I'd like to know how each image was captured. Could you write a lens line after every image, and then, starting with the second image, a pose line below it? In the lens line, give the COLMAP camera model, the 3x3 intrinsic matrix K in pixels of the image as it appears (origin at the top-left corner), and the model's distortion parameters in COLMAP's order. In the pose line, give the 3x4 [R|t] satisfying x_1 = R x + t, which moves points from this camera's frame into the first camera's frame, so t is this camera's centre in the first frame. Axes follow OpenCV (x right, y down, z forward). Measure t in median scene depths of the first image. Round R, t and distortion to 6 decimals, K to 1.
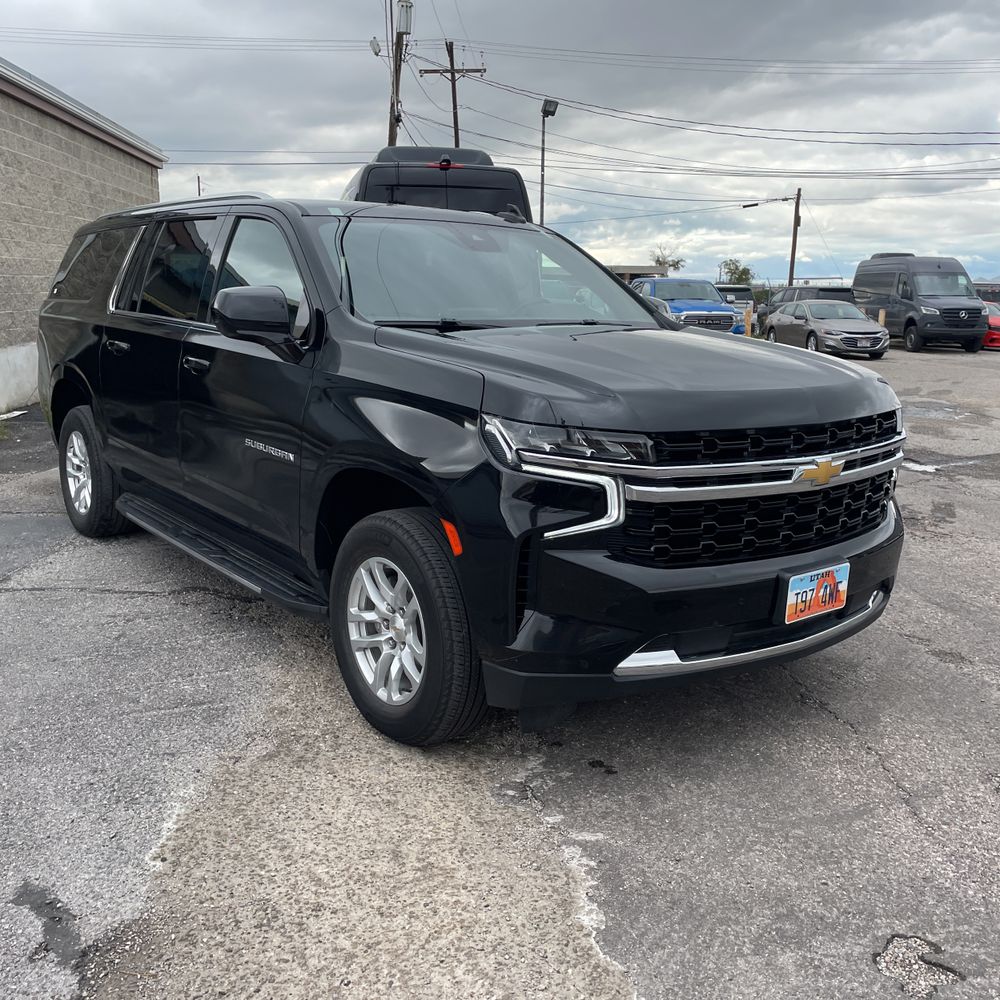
lens RADIAL K [[995.8, 0, 500.0], [0, 995.8, 500.0], [0, 0, 1]] dist [0.098228, -0.126730]
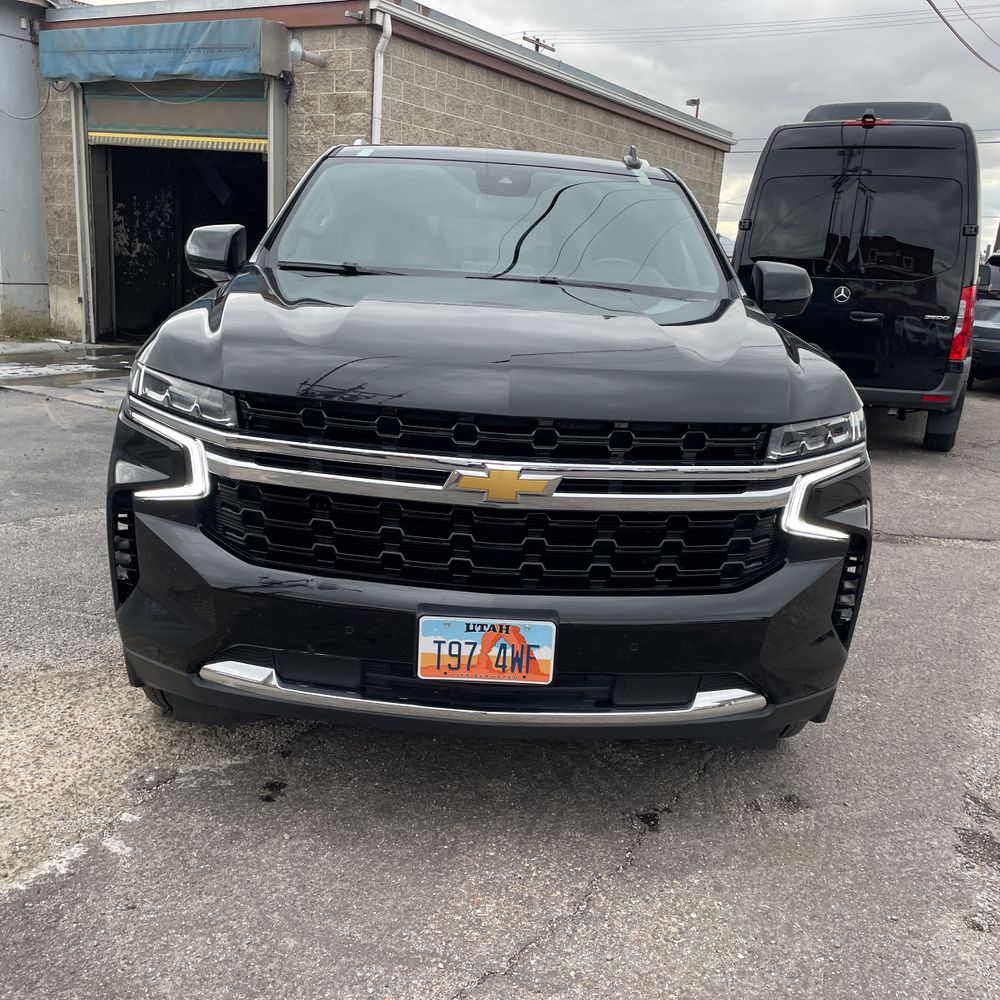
lens RADIAL K [[995.8, 0, 500.0], [0, 995.8, 500.0], [0, 0, 1]] dist [0.098228, -0.126730]
pose [[0.798693, 0.170688, -0.577023, 0.718957], [-0.166848, 0.984145, 0.060173, -0.058351], [0.578145, 0.048215, 0.814509, 0.420258]]
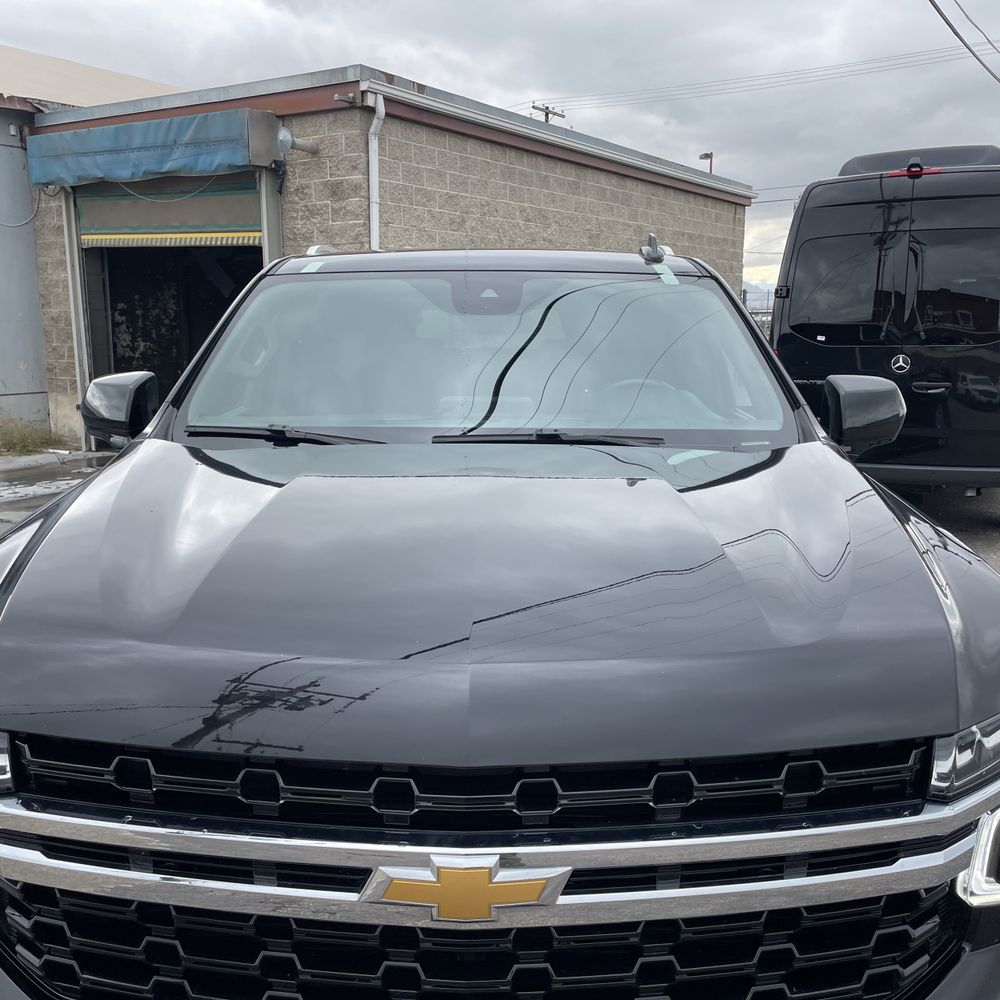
lens RADIAL K [[992.3, 0, 491.7], [0, 992.3, 486.7], [0, 0, 1]] dist [0.099054, -0.130778]
pose [[0.779026, 0.086134, -0.621047, 0.554218], [-0.111311, 0.993784, -0.001795, -0.183794], [0.617032, 0.070528, 0.783772, 0.677410]]
